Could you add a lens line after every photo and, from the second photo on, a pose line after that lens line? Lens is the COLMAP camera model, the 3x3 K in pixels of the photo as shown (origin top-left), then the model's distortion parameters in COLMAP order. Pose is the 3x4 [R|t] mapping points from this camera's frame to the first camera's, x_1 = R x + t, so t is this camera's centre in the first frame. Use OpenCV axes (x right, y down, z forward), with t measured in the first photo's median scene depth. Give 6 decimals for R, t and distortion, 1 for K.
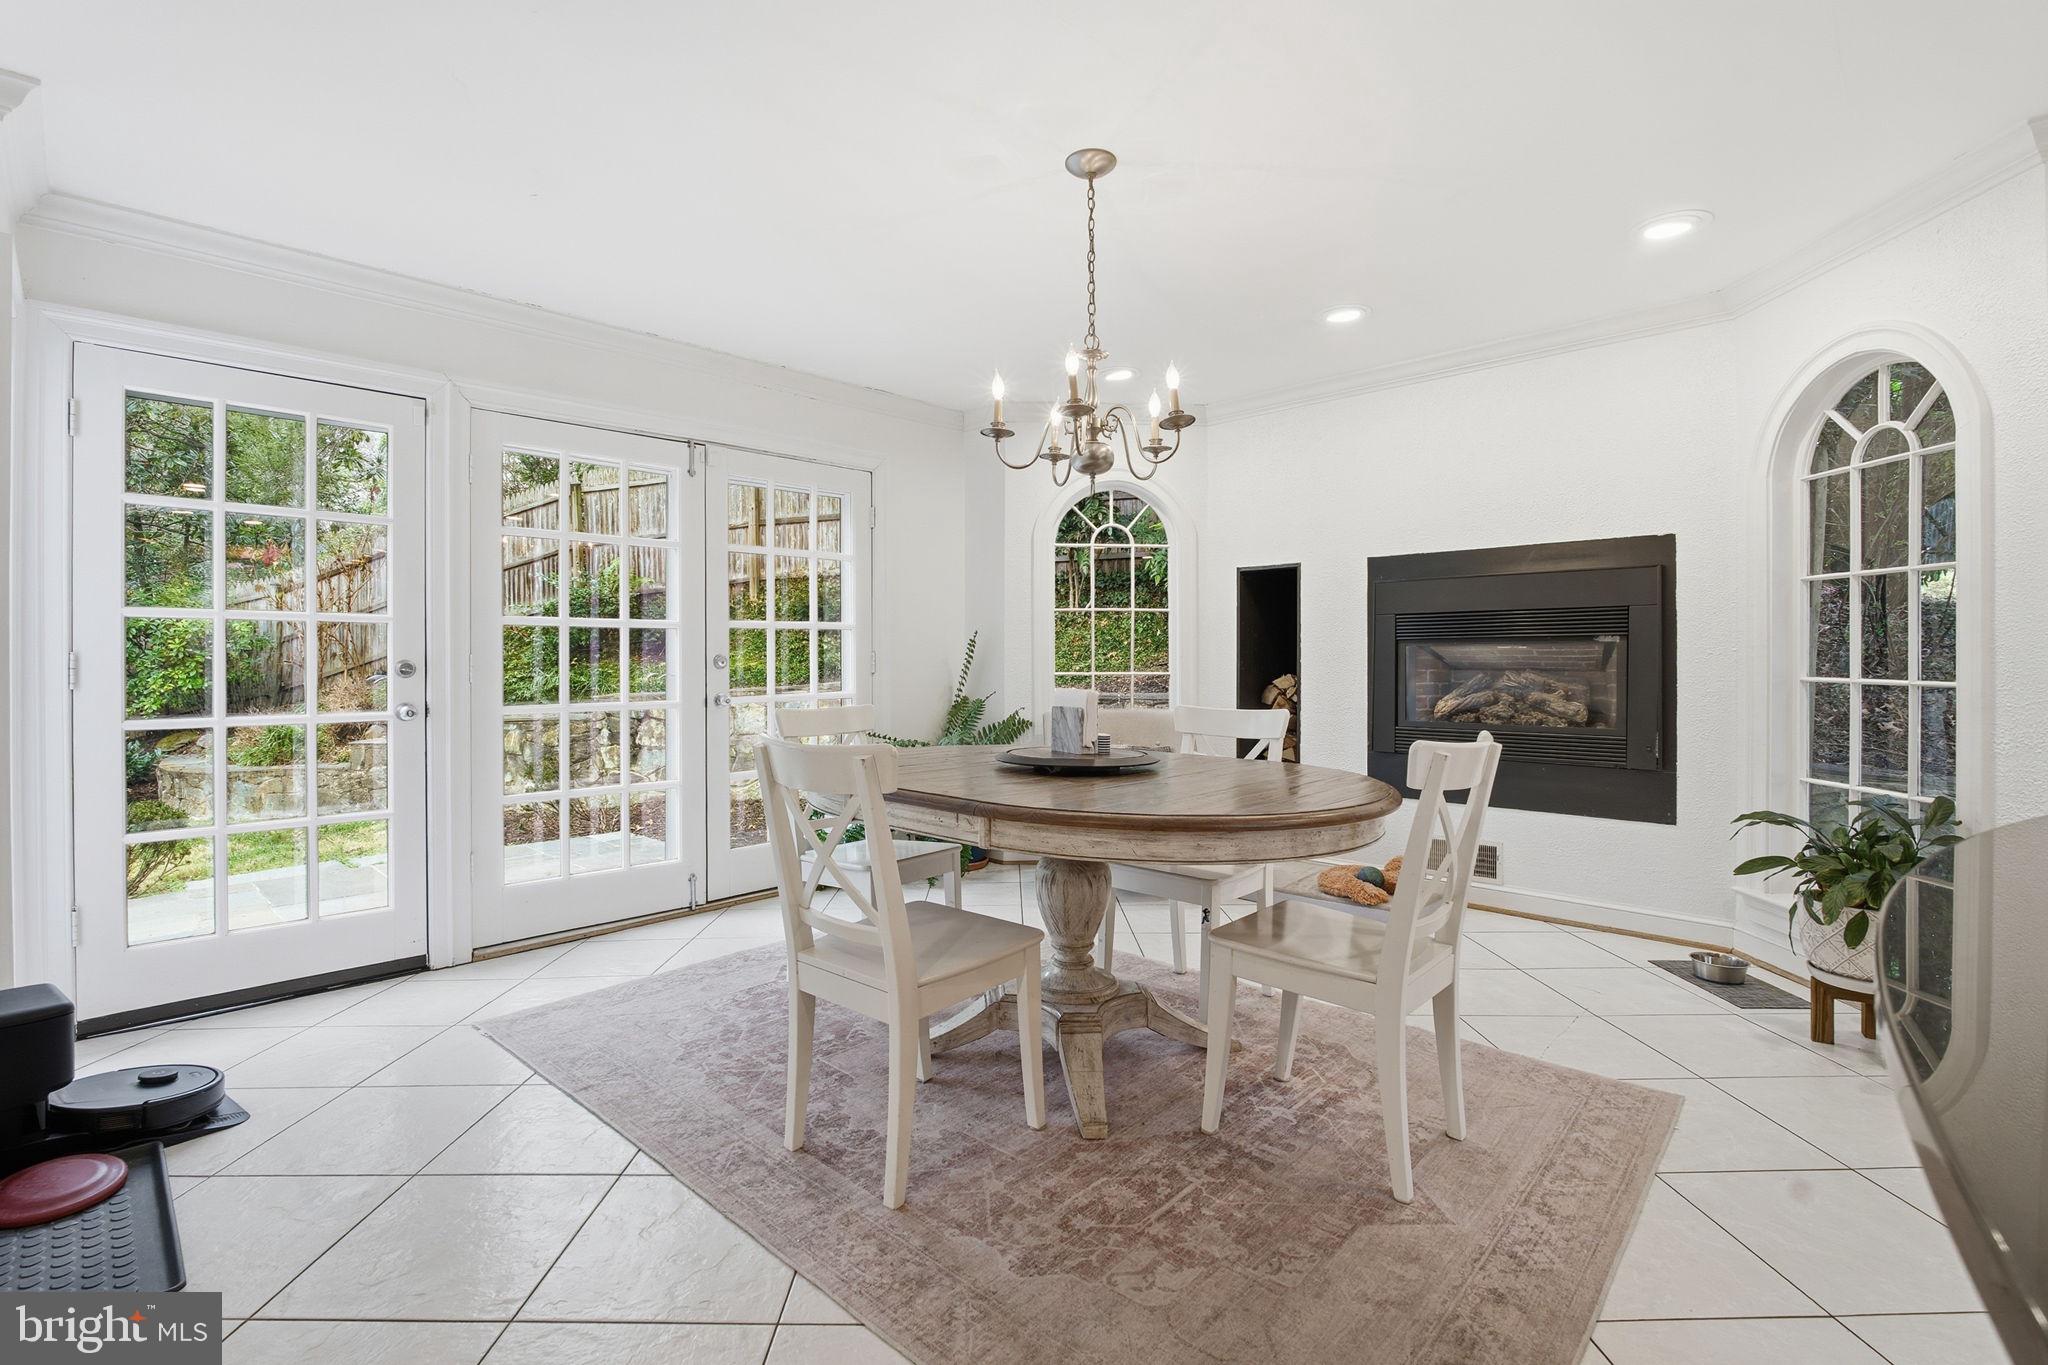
lens RADIAL K [[929.1, 0, 1013.9], [0, 929.1, 678.0], [0, 0, 1]] dist [-0.028395, -0.000428]
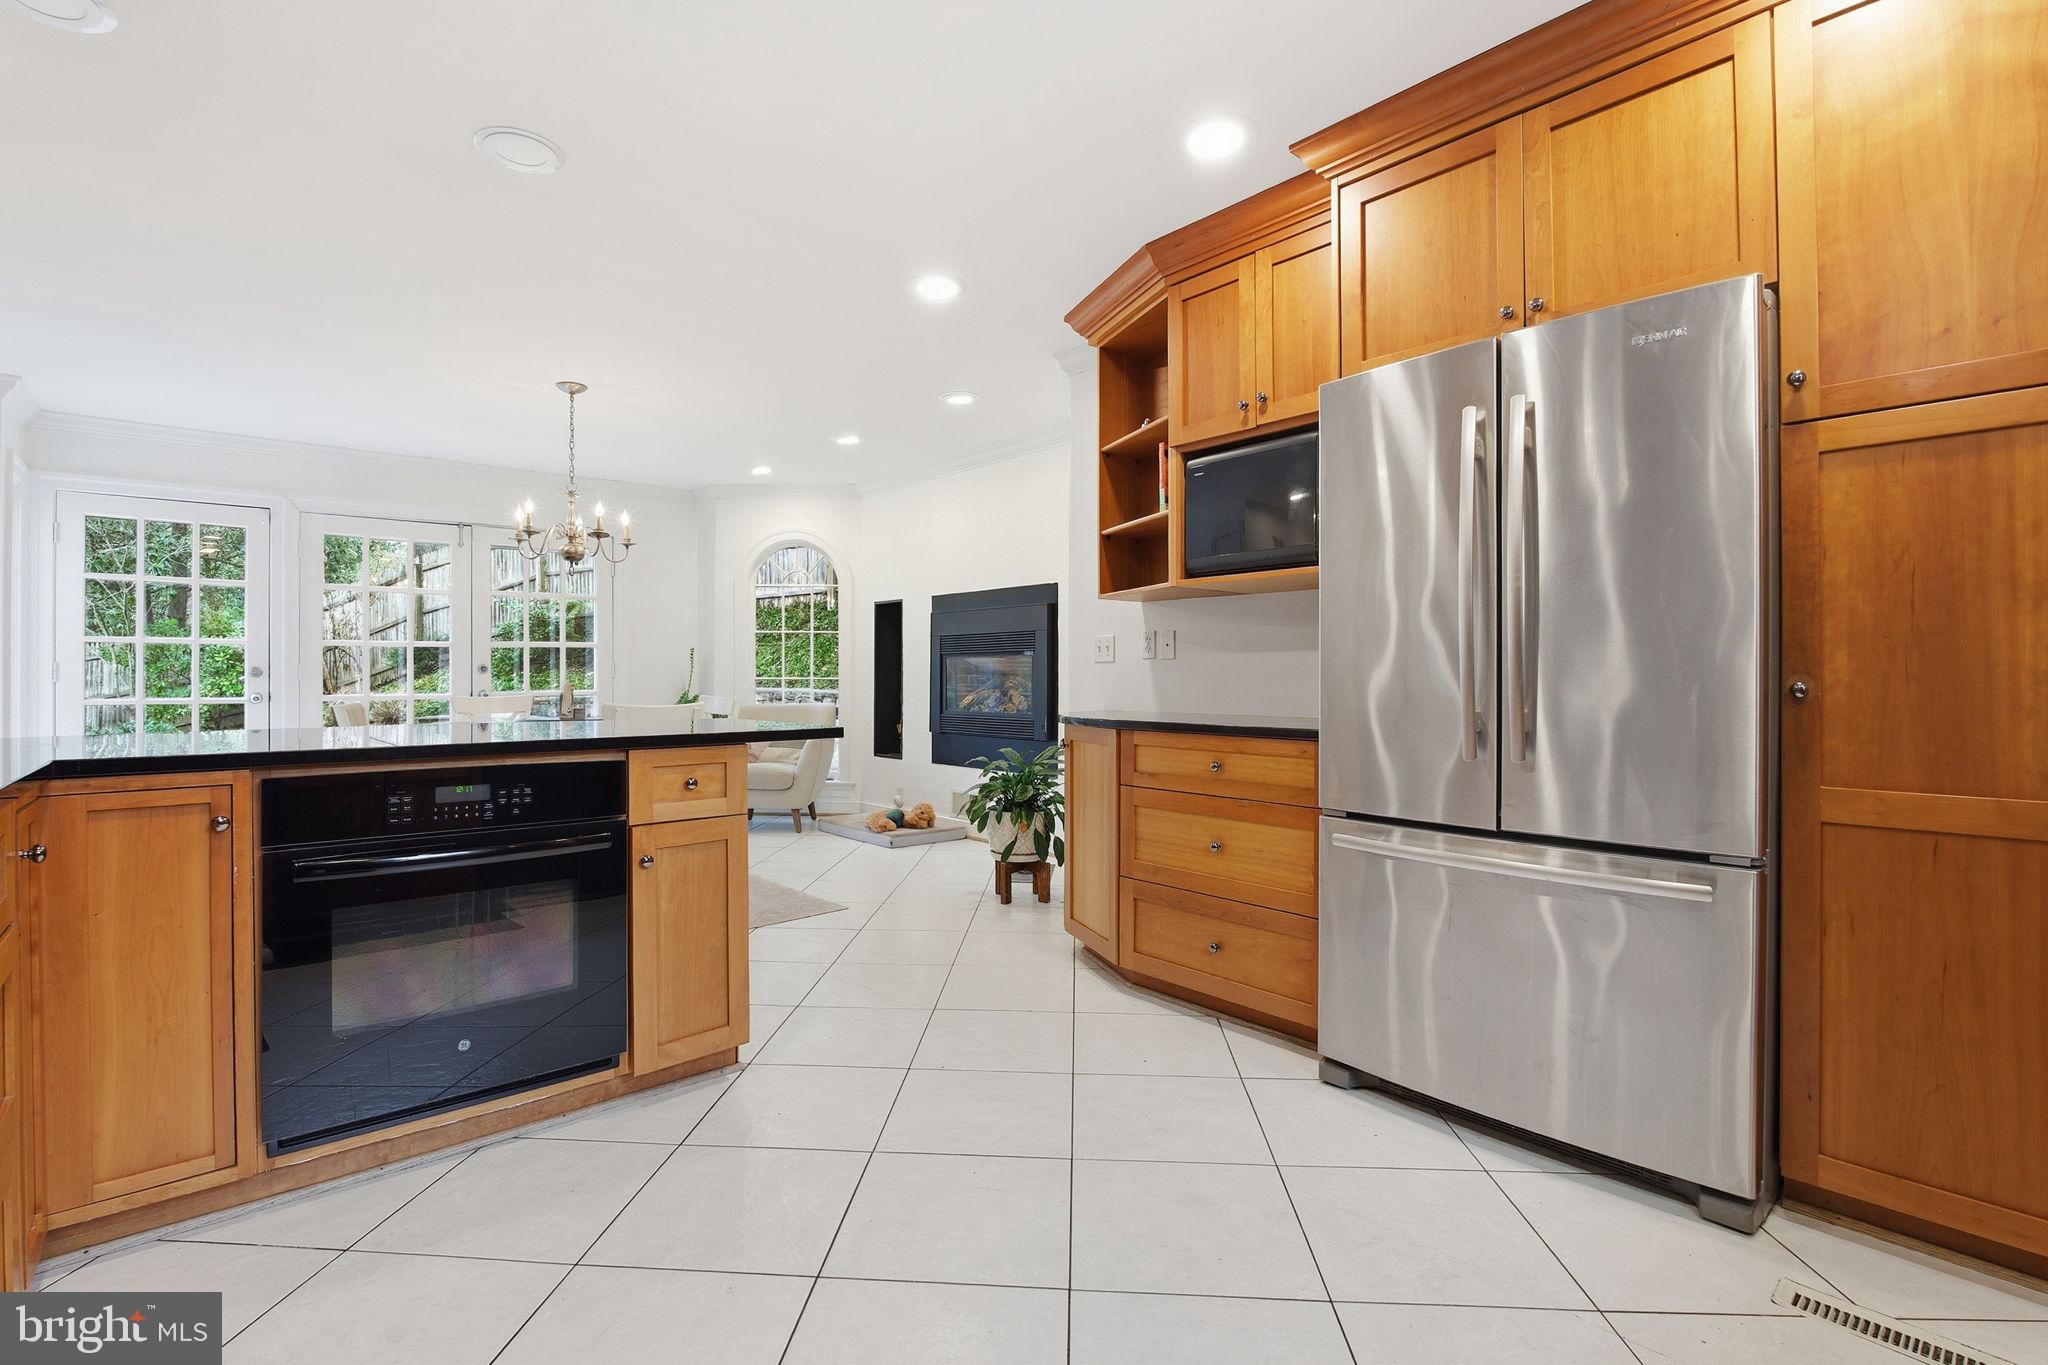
lens RADIAL K [[929.1, 0, 1025.8], [0, 929.1, 672.9], [0, 0, 1]] dist [-0.028395, -0.000428]
pose [[0.997553, 0.000896, -0.069915, 0.777008], [-0.002240, 0.999814, -0.019154, 0.018134], [0.069885, 0.019264, 0.997369, -0.501329]]
